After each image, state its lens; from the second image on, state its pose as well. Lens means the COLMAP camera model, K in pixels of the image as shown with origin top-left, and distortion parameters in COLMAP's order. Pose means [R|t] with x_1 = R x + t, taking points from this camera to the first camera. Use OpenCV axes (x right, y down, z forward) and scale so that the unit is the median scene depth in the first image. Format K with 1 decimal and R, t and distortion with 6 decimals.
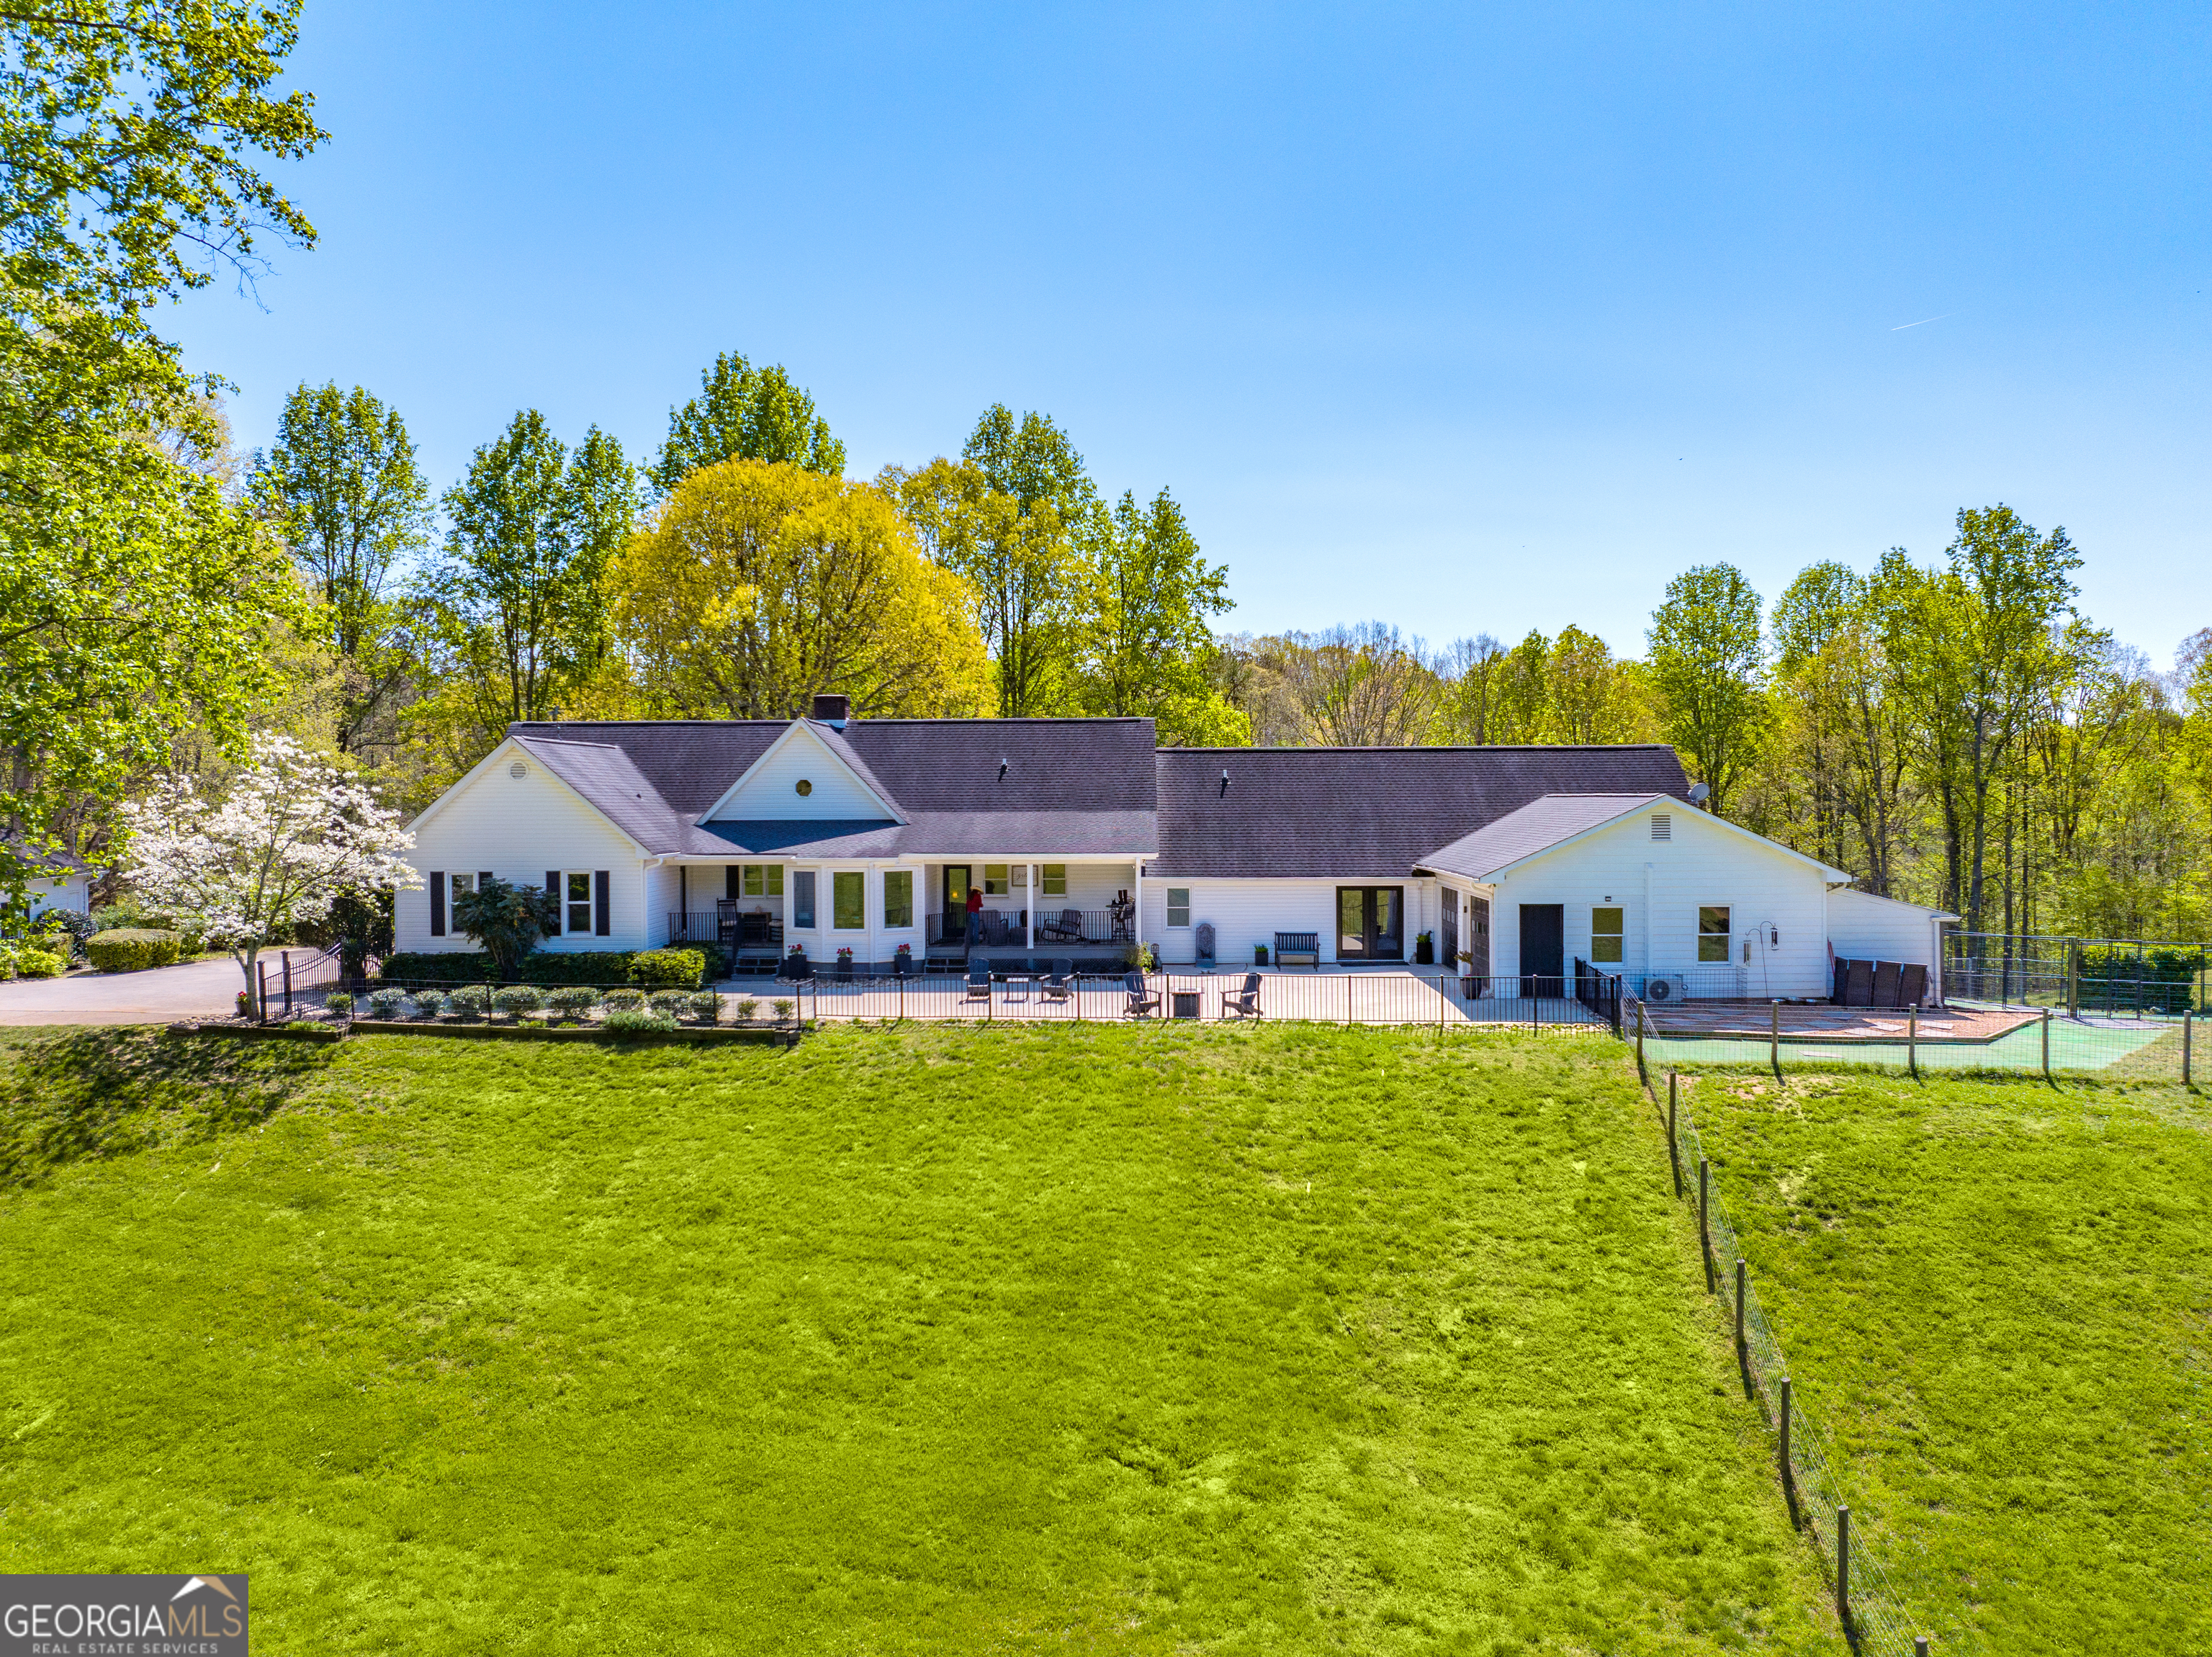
lens RADIAL K [[1541.8, 0, 1106.0], [0, 1541.8, 828.5], [0, 0, 1]] dist [-0.010703, -0.055194]
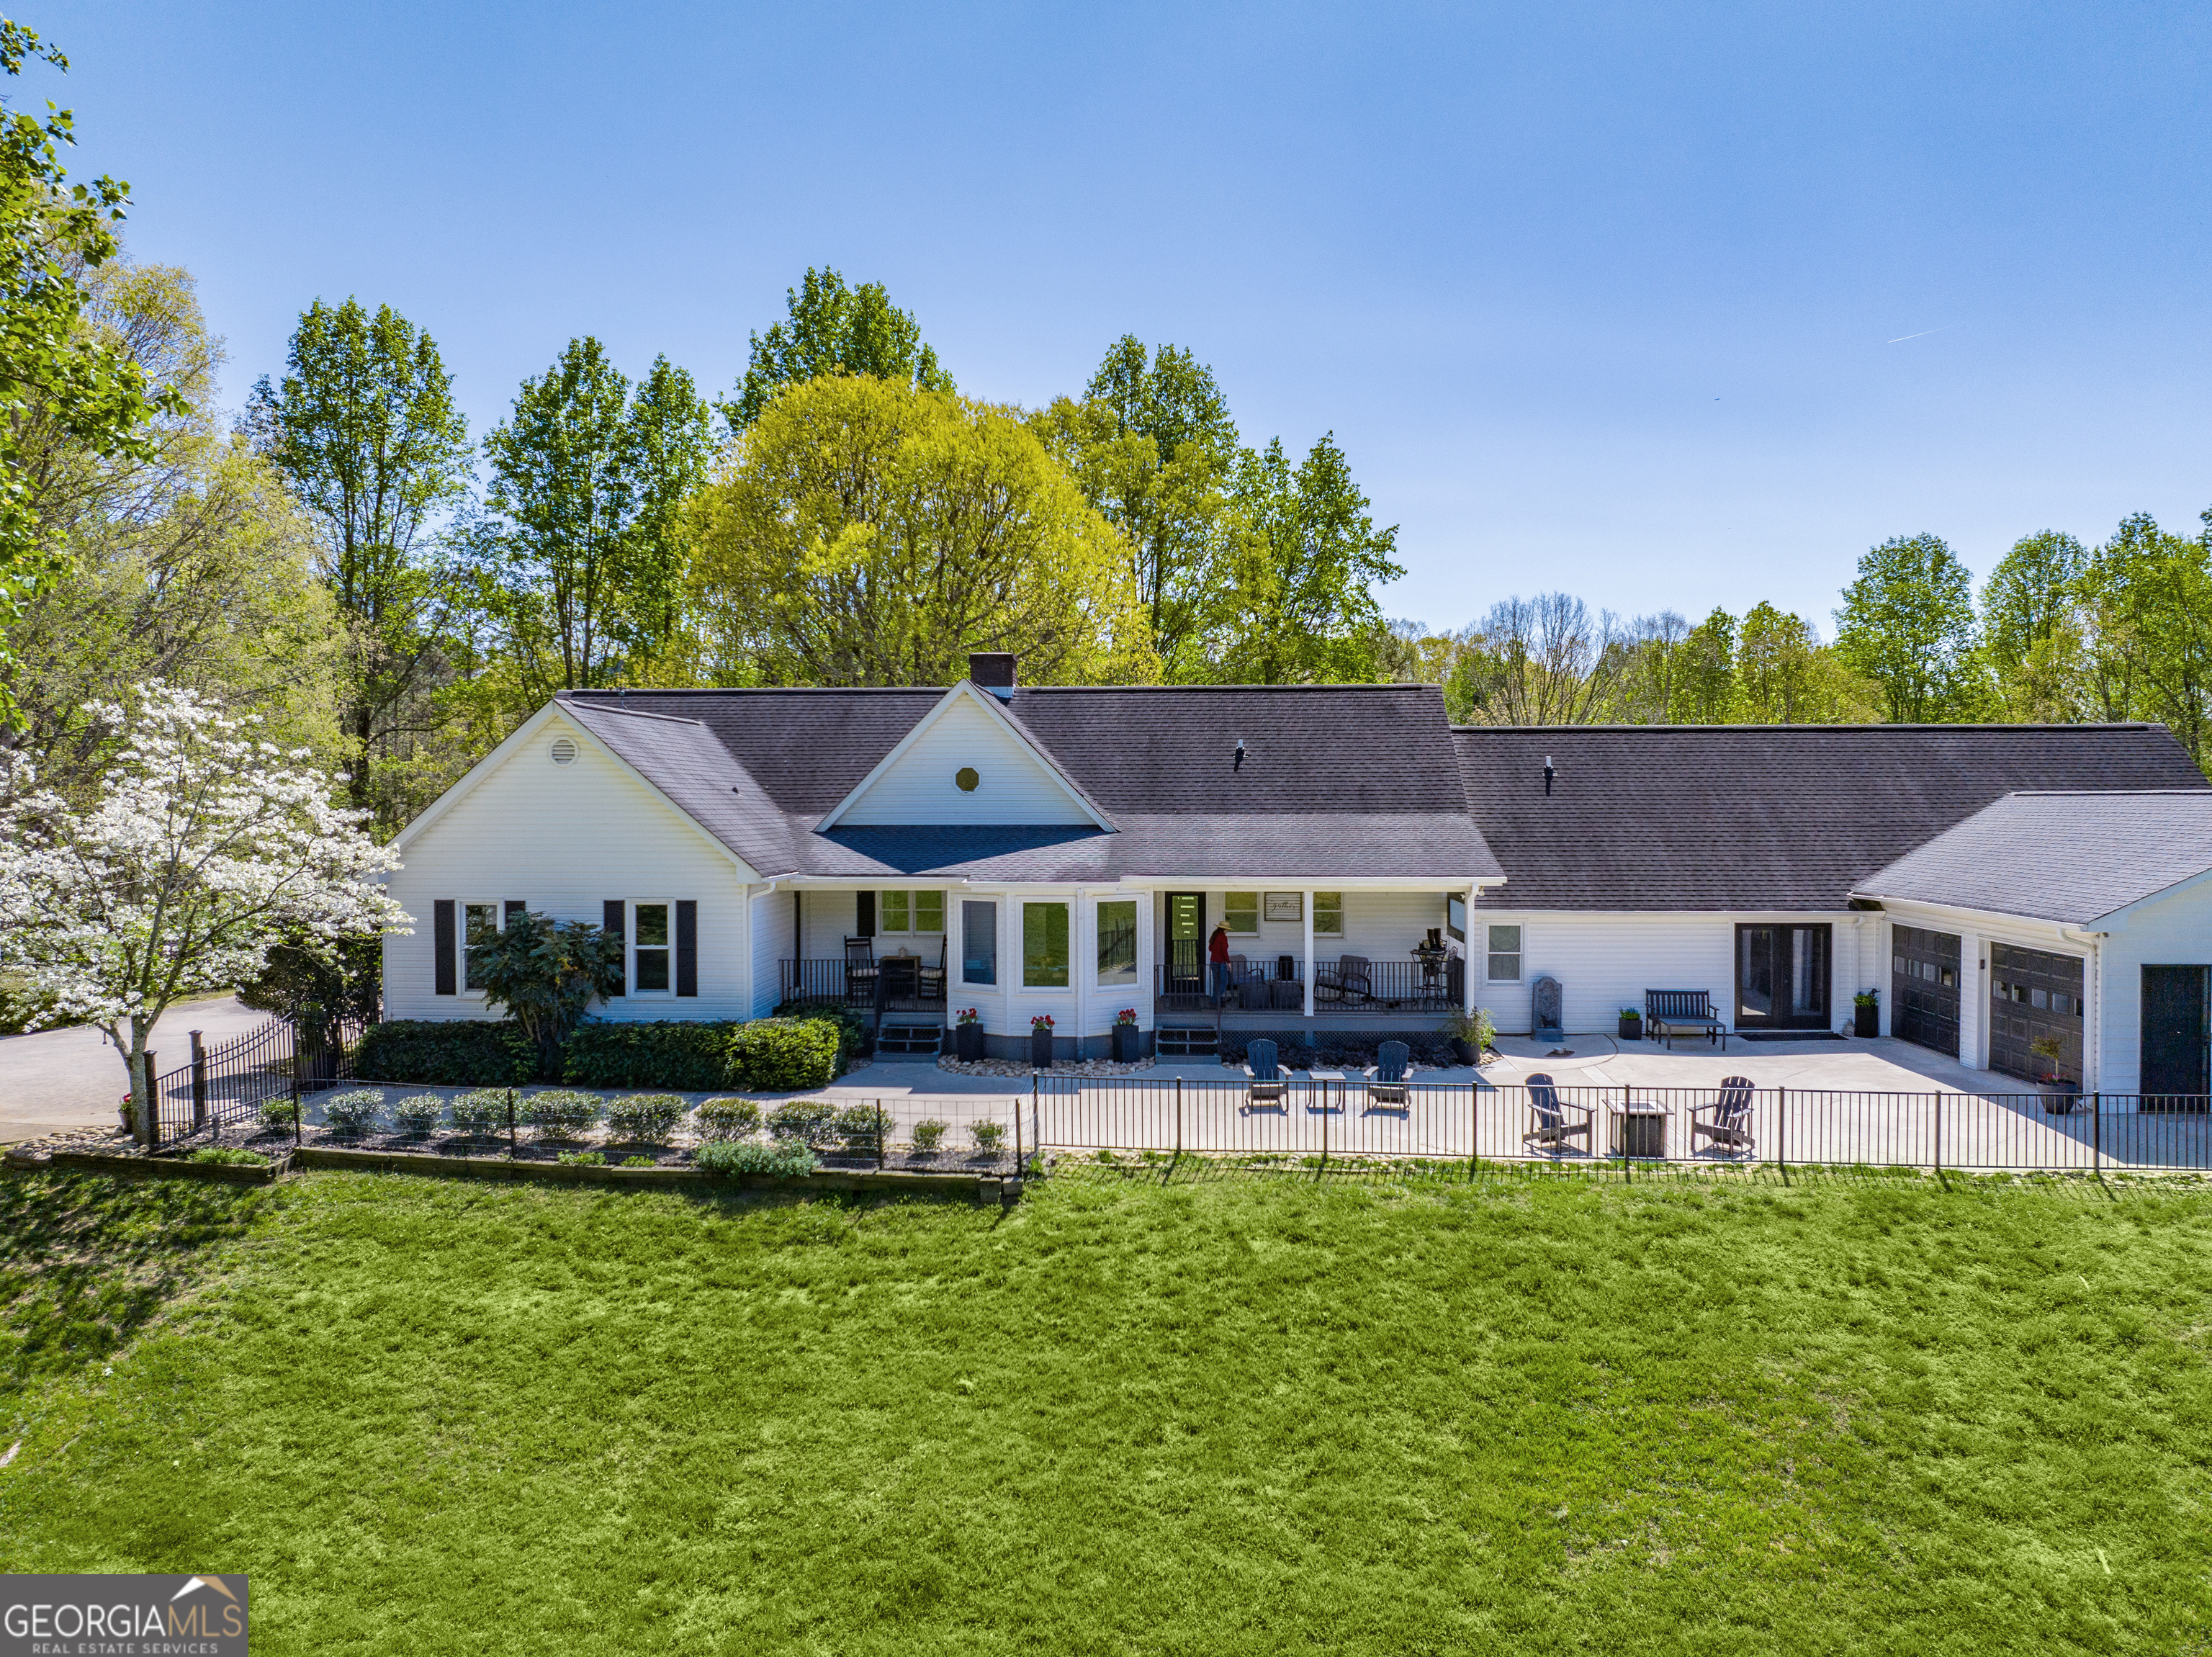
lens RADIAL K [[1547.2, 0, 1106.0], [0, 1547.2, 828.5], [0, 0, 1]] dist [-0.030792, -0.004351]
pose [[0.999428, 0.003821, -0.033608, -0.116290], [-0.003842, 0.999992, -0.000549, -0.004001], [0.033605, 0.000678, 0.999435, 0.317995]]
